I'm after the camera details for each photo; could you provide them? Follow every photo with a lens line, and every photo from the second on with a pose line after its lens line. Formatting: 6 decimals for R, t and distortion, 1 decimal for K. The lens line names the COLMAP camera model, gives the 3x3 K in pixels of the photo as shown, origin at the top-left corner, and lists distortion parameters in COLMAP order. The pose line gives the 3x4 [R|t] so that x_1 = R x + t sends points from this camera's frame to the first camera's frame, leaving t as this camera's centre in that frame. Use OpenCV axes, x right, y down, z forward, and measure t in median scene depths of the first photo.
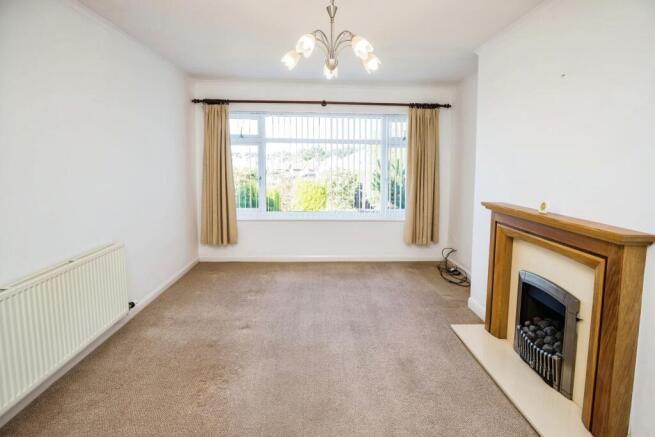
lens RADIAL K [[310.7, 0, 328.2], [0, 310.7, 185.0], [0, 0, 1]] dist [-0.031630, 0.005259]
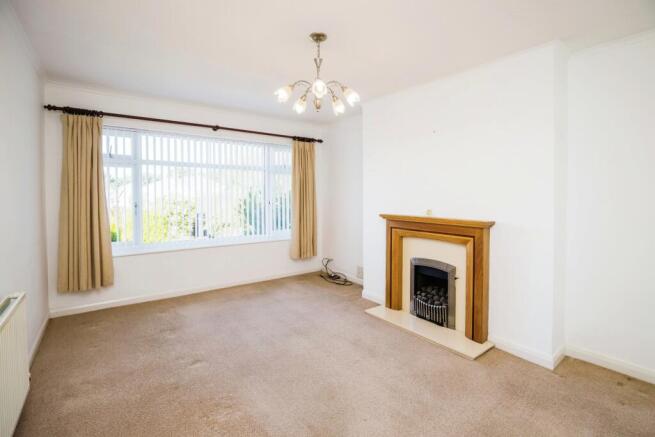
lens RADIAL K [[307.9, 0, 331.6], [0, 307.9, 193.3], [0, 0, 1]] dist [-0.028085, 0.000811]
pose [[0.821775, -0.008812, 0.569745, -0.296603], [0.044981, 0.997763, -0.049446, 0.013010], [-0.568035, 0.066260, 0.820333, -0.009253]]
